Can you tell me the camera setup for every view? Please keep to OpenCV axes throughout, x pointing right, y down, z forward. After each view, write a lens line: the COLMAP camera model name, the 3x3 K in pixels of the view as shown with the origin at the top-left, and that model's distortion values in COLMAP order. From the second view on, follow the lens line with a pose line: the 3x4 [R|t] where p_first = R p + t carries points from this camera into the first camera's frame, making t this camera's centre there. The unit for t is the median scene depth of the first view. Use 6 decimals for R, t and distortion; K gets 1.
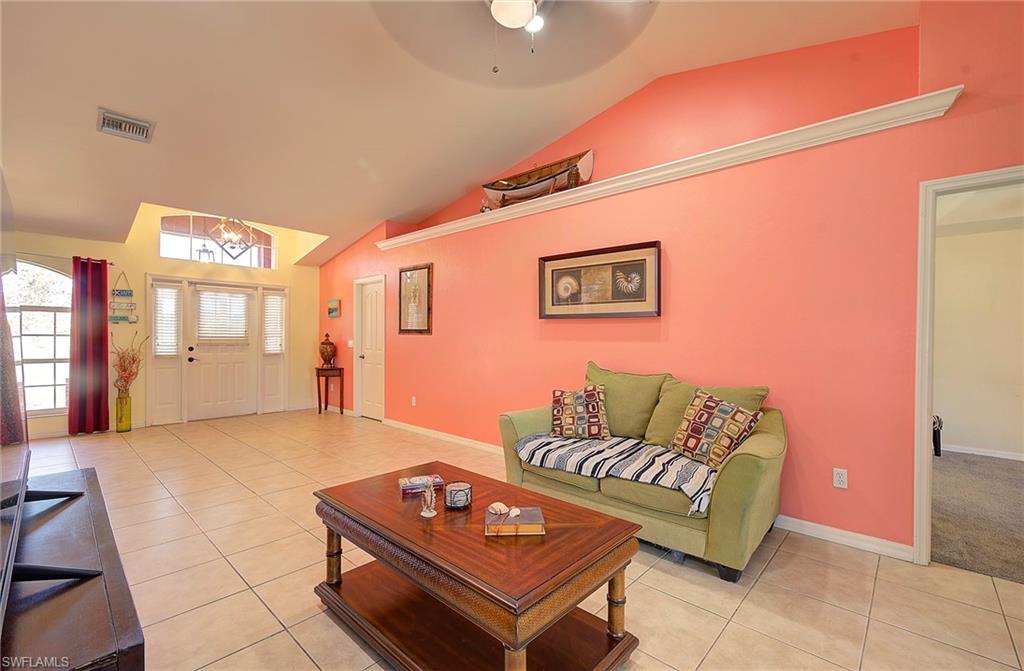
lens RADIAL K [[441.6, 0, 520.5], [0, 441.6, 340.2], [0, 0, 1]] dist [0.001684, -0.000573]
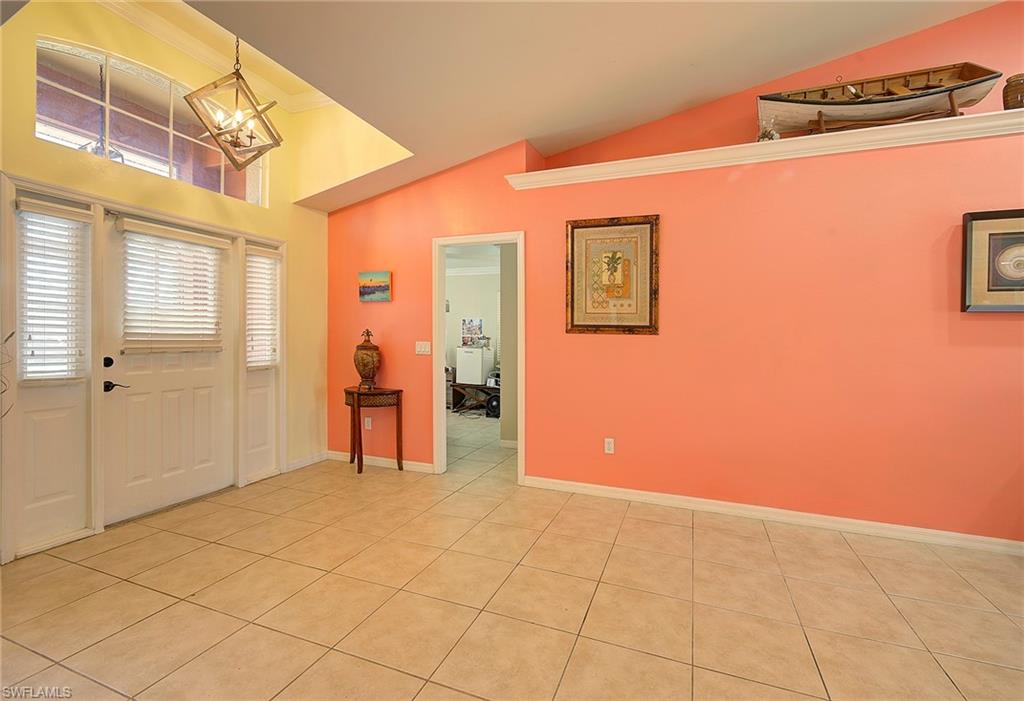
lens RADIAL K [[460.8, 0, 519.2], [0, 460.8, 342.3], [0, 0, 1]] dist [0.000166, -0.000103]
pose [[0.933671, 0.001270, 0.358130, -0.530918], [-0.004662, 0.999952, 0.008607, -0.006147], [-0.358102, -0.009705, 0.933632, 0.427308]]
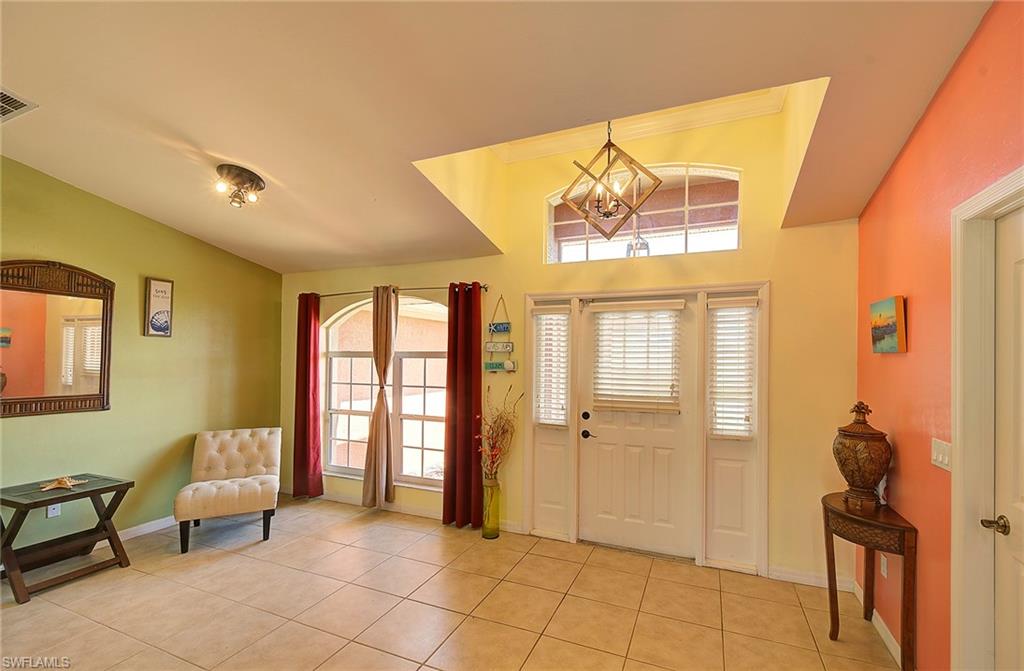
lens RADIAL K [[429.8, 0, 520.7], [0, 429.8, 360.8], [0, 0, 1]] dist [0.000357, -0.000122]
pose [[0.321325, 0.002016, -0.946967, -0.243565], [-0.006780, 0.999977, -0.000172, -0.051570], [0.946945, 0.006476, 0.321331, 0.743702]]
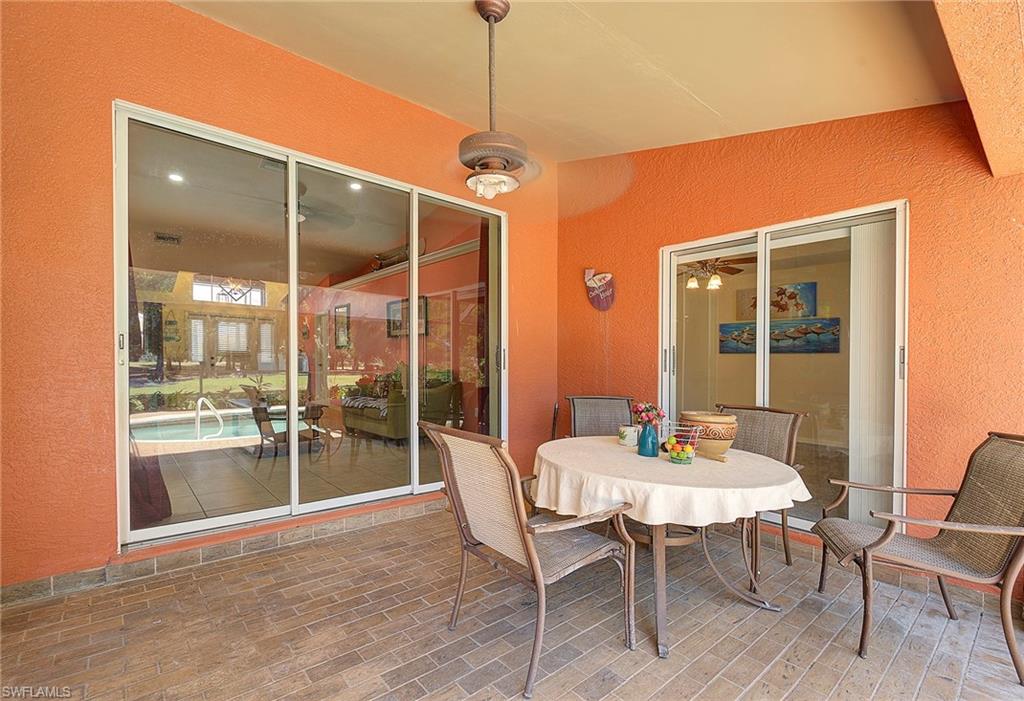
lens RADIAL K [[458.0, 0, 513.8], [0, 458.0, 373.5], [0, 0, 1]] dist [0.002249, 0.000191]
pose [[0.993244, 0.008297, -0.115746, 0.505167], [-0.006763, 0.999884, 0.013641, 0.044541], [0.115846, -0.012766, 0.993185, -0.490822]]
